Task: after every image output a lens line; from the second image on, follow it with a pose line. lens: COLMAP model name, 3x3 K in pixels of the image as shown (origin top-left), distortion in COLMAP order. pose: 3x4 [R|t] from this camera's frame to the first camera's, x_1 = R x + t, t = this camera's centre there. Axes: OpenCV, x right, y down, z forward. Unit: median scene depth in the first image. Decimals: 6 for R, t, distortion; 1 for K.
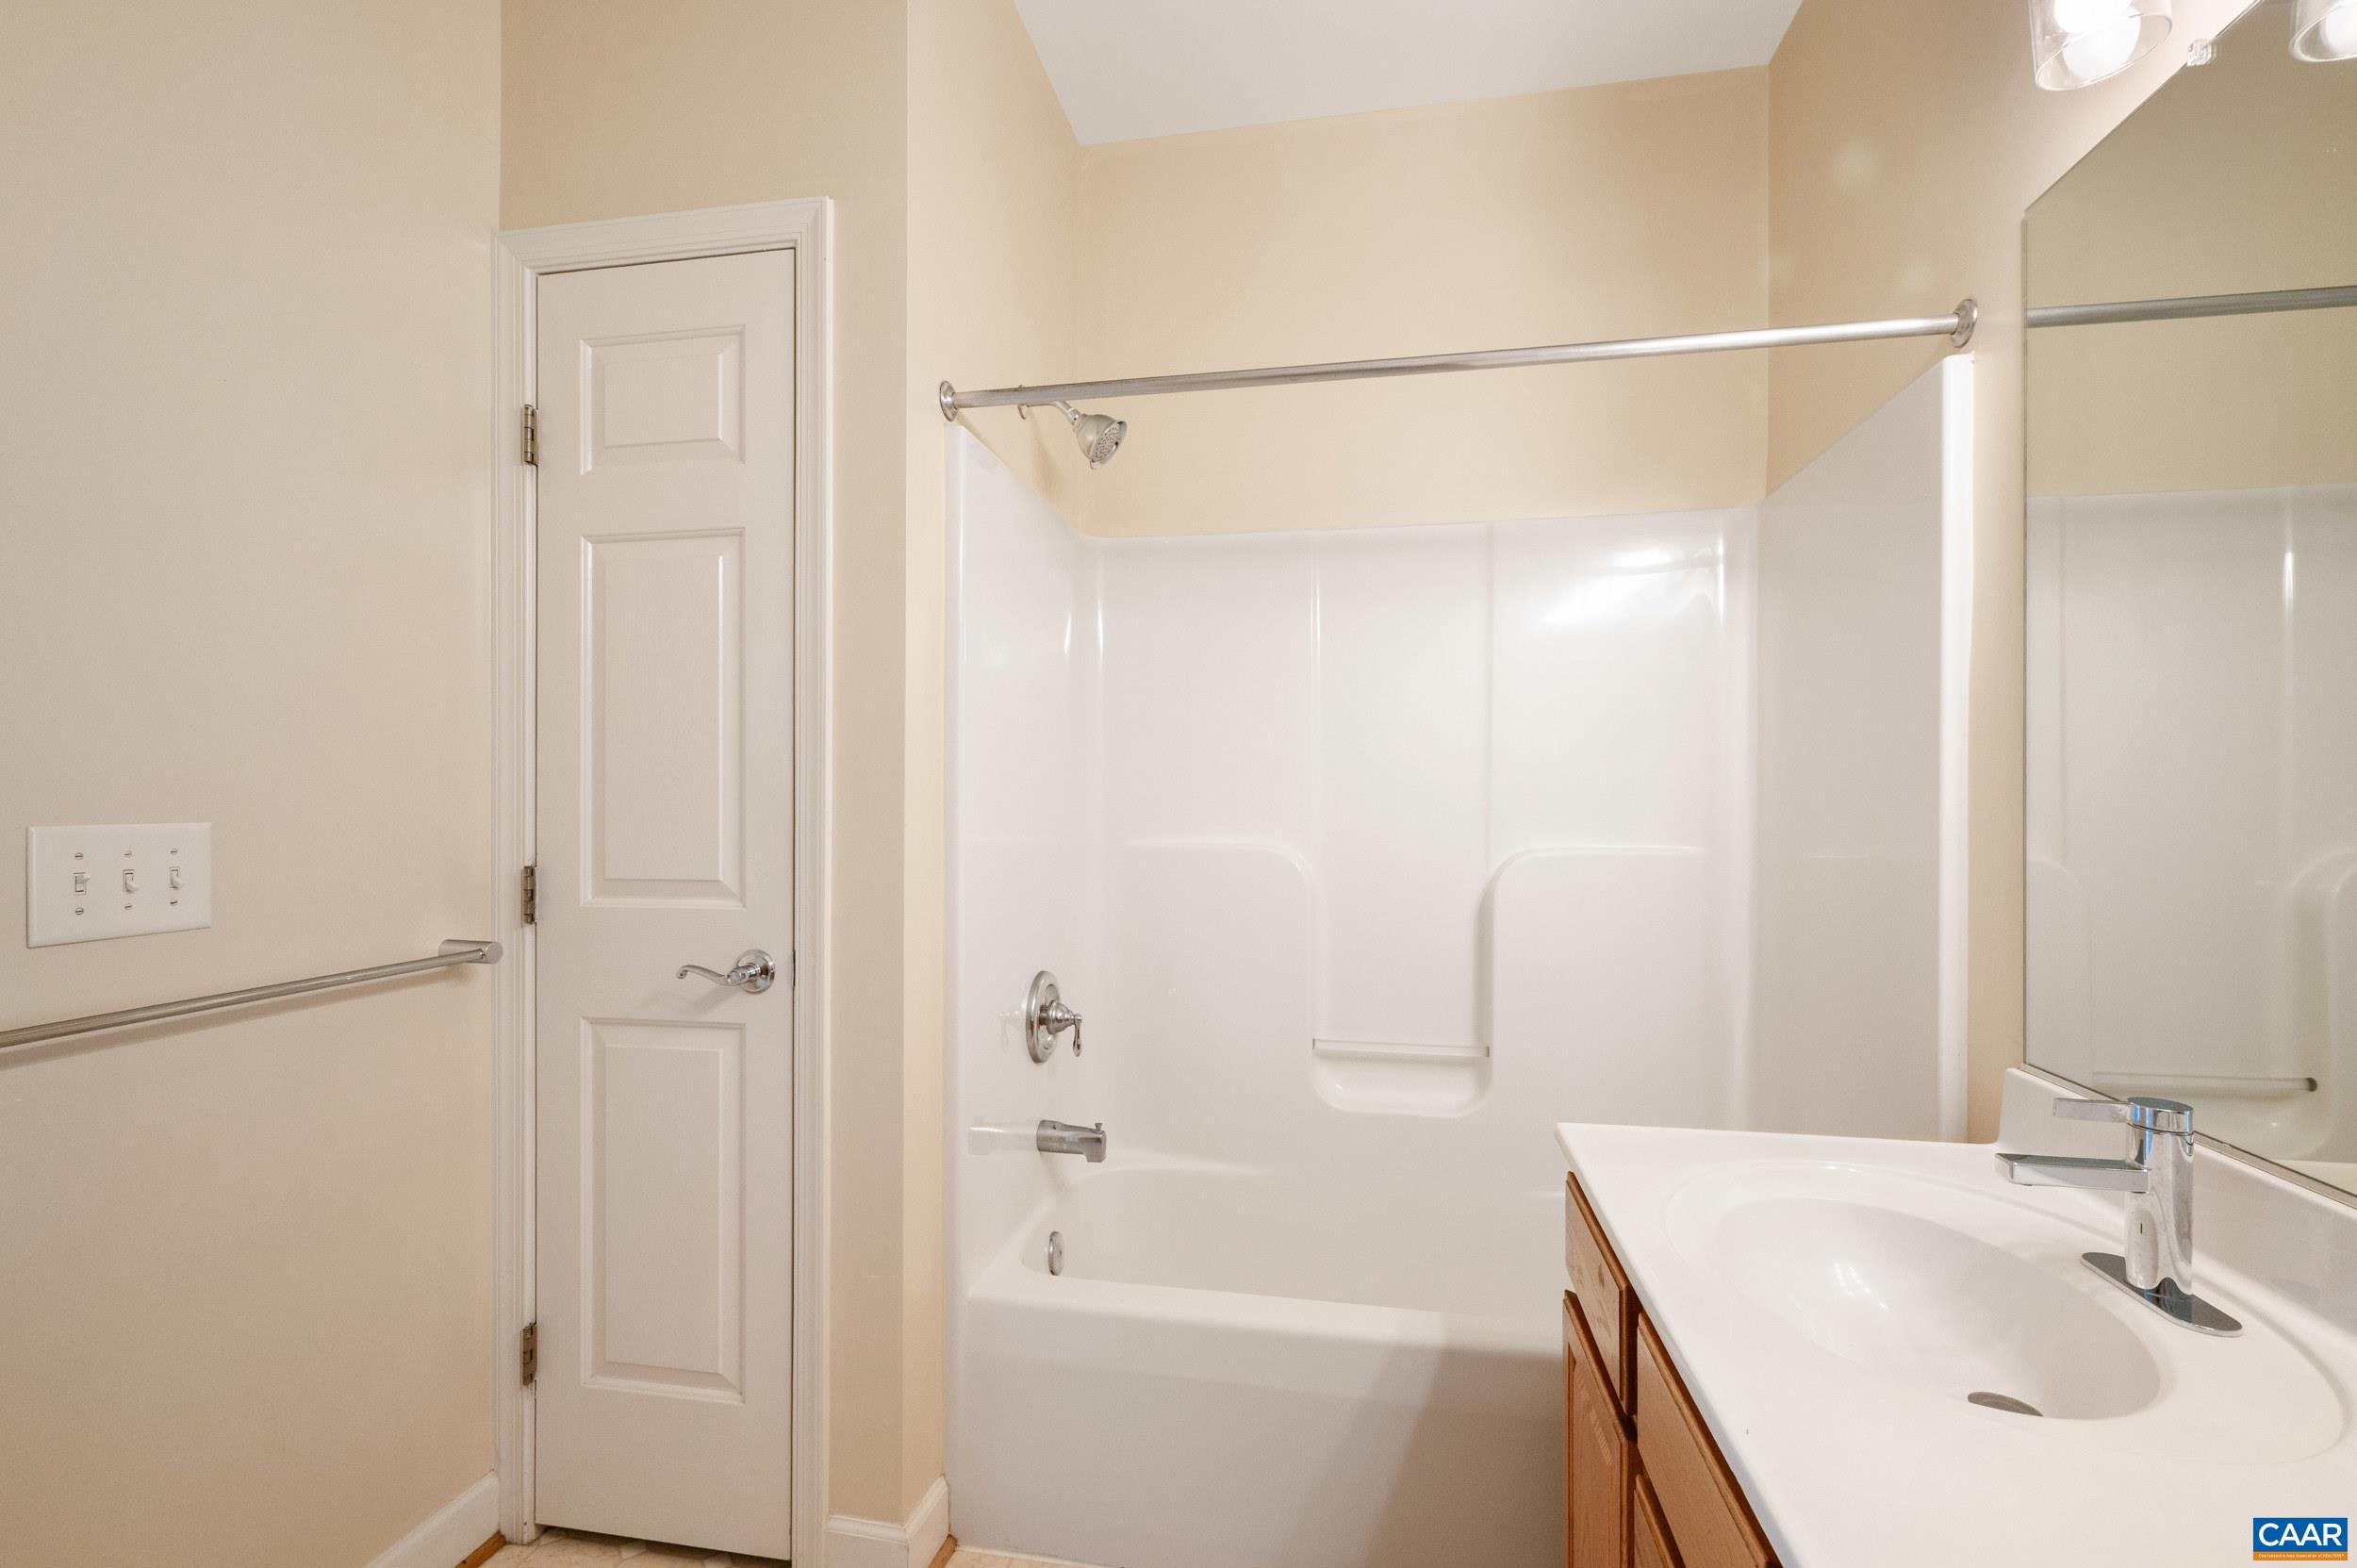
lens RADIAL K [[1040.8, 0, 1179.4], [0, 1040.8, 804.6], [0, 0, 1]] dist [0.000115, -0.000427]
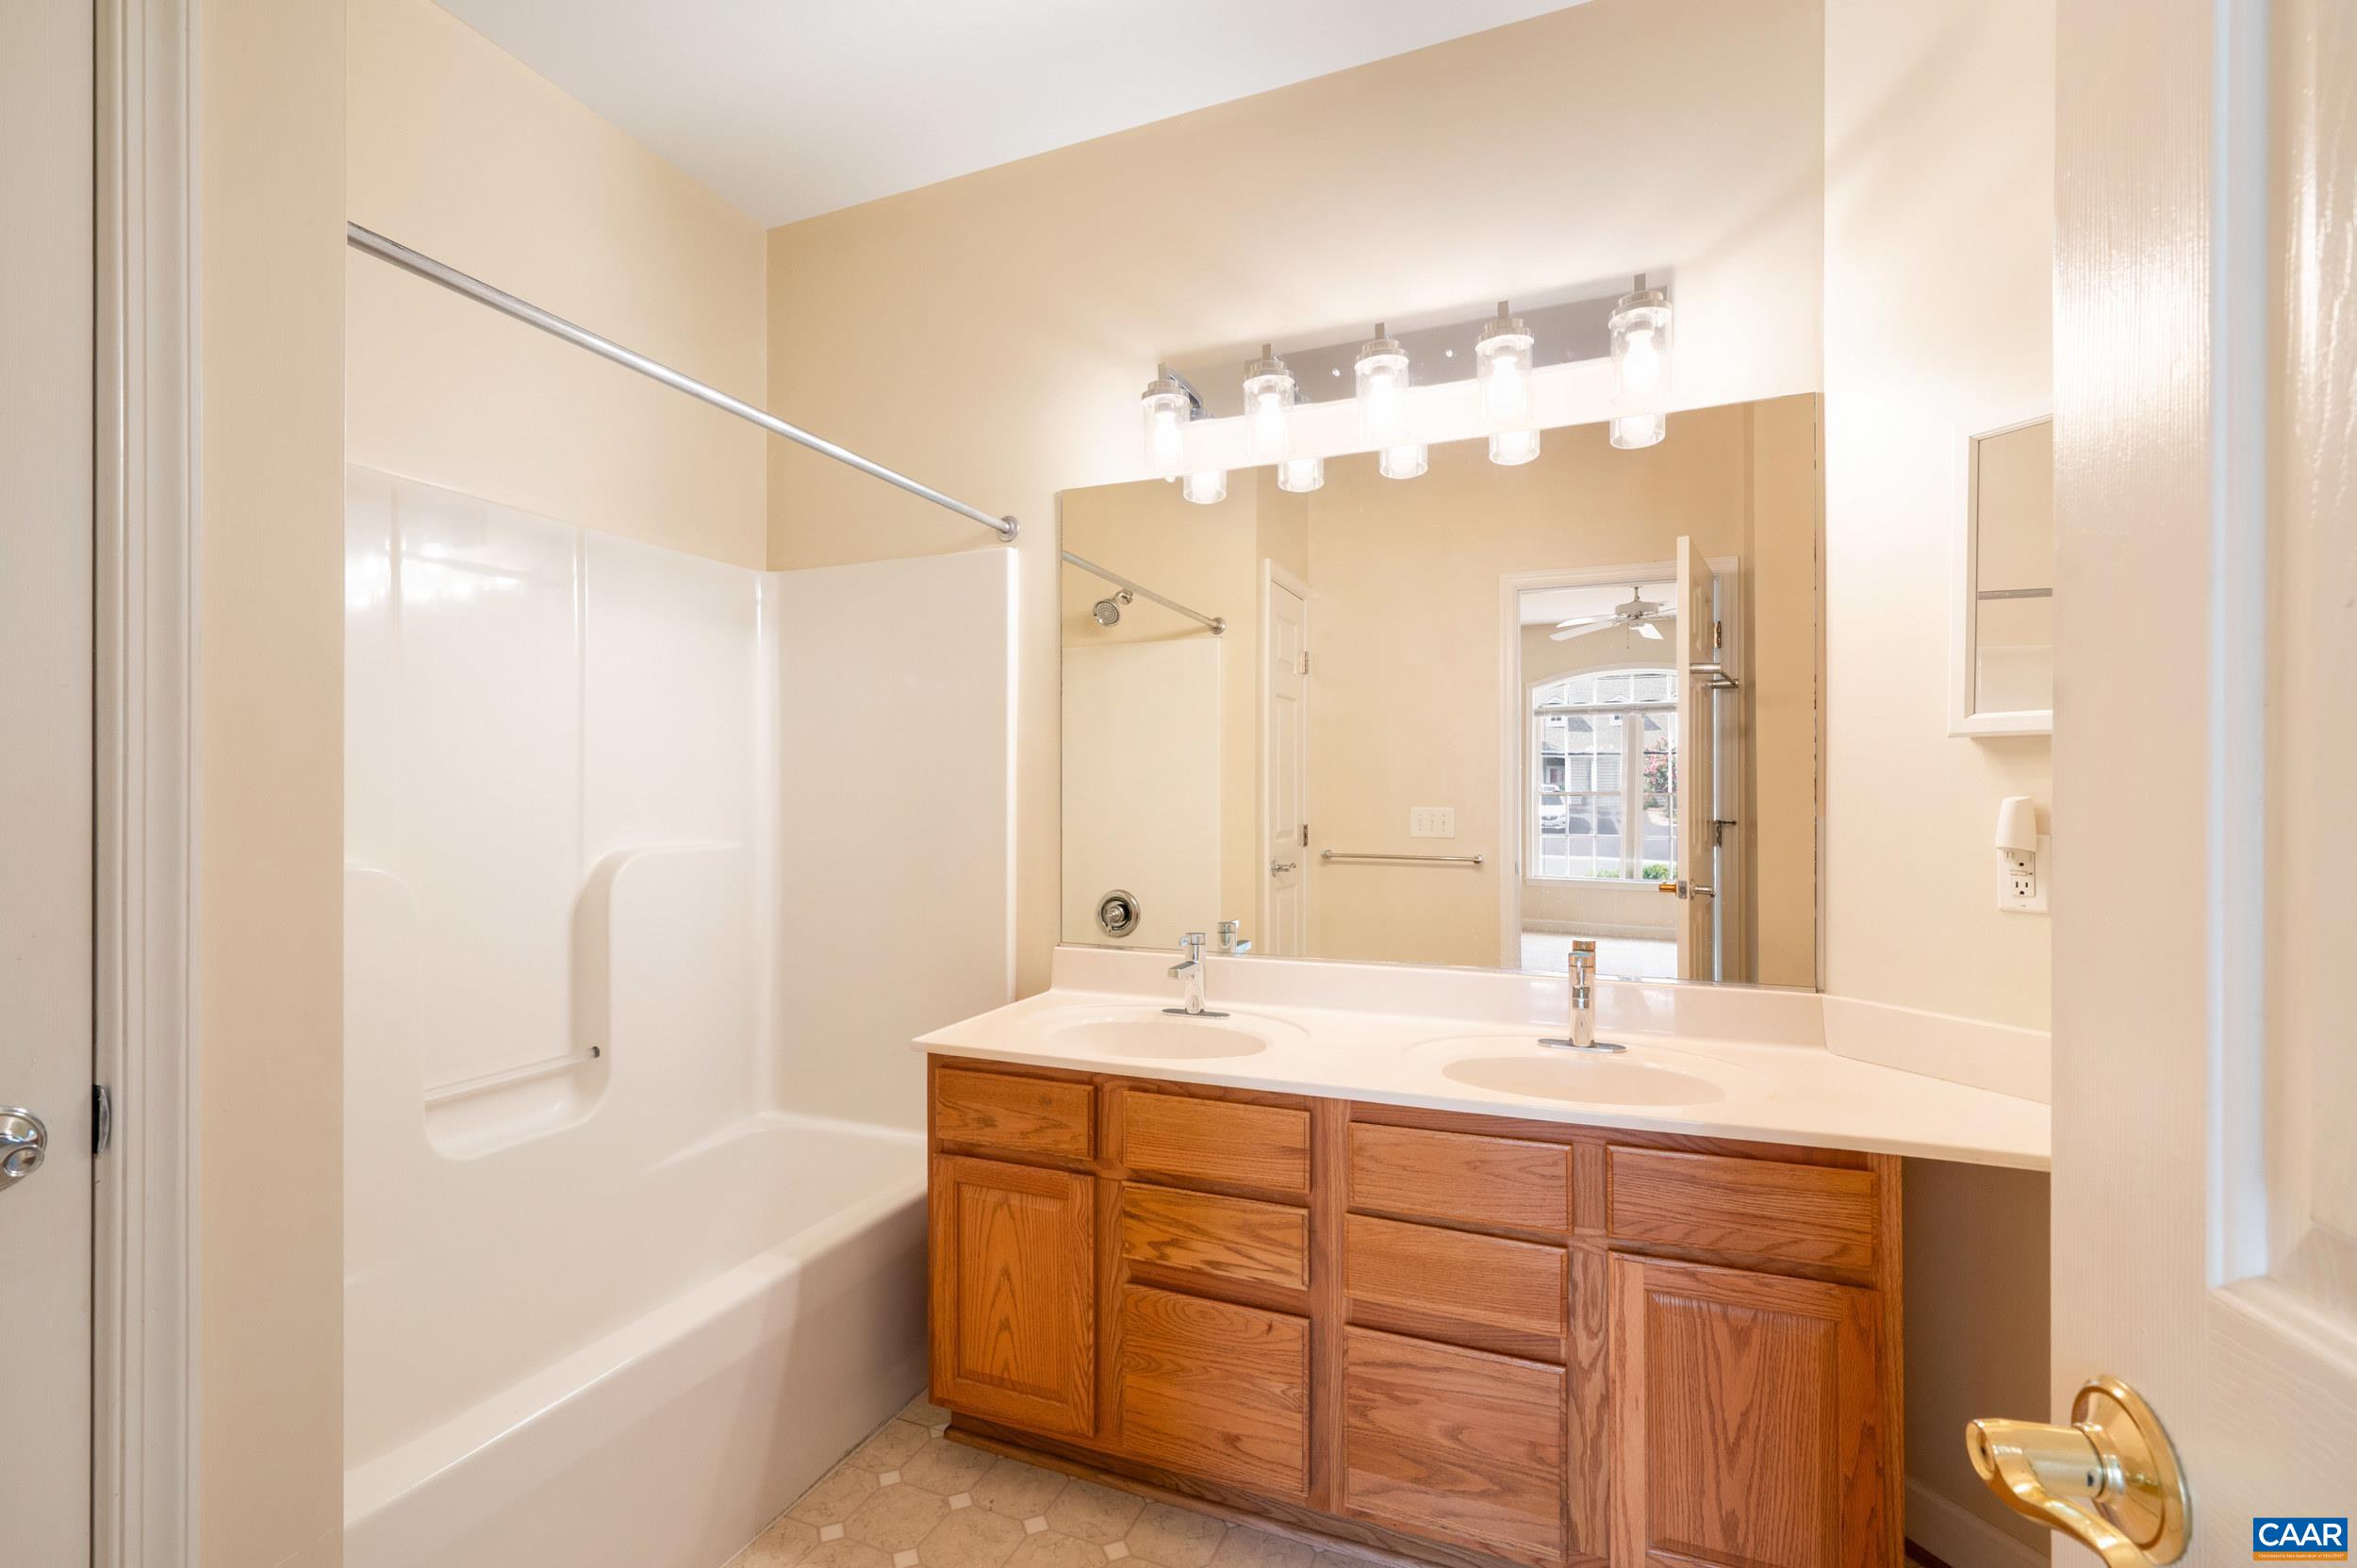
lens RADIAL K [[1040.8, 0, 1179.4], [0, 1040.8, 804.6], [0, 0, 1]] dist [0.000115, -0.000427]
pose [[0.227094, 0.010361, 0.973818, -0.786313], [0.006683, 0.999903, -0.012197, 0.021050], [-0.973850, 0.009278, 0.227003, 0.319136]]
